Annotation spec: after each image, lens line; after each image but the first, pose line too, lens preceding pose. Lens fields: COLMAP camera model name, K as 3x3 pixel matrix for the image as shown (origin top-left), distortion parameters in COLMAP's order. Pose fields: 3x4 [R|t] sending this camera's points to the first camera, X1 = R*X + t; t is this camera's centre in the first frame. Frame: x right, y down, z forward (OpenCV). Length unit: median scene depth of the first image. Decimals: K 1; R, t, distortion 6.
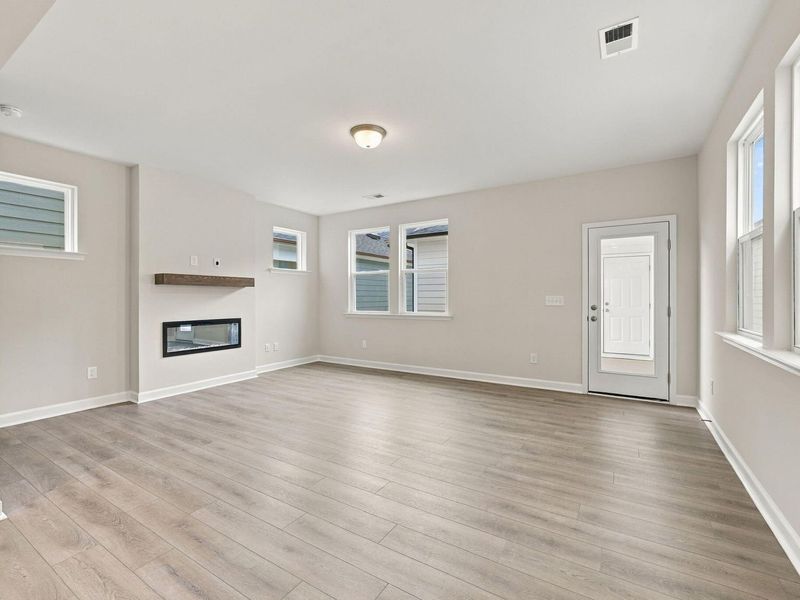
lens RADIAL K [[365.3, 0, 402.9], [0, 365.3, 297.7], [0, 0, 1]] dist [-0.000099, -0.000569]
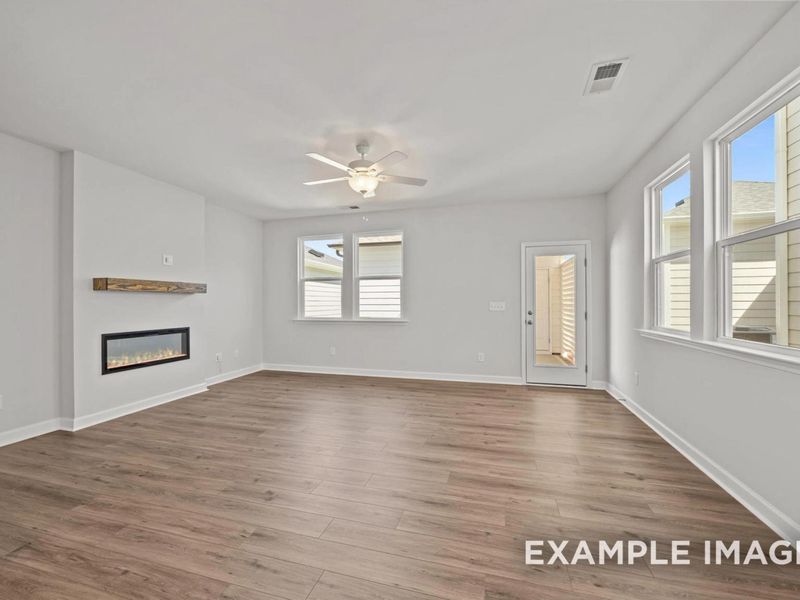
lens RADIAL K [[339.7, 0, 402.3], [0, 339.7, 299.3], [0, 0, 1]] dist [-0.000412, 0.000564]
pose [[0.963624, 0.002235, 0.267252, -0.197794], [0.001328, 0.999913, -0.013152, -0.003788], [-0.267258, 0.013028, 0.963537, 0.036159]]
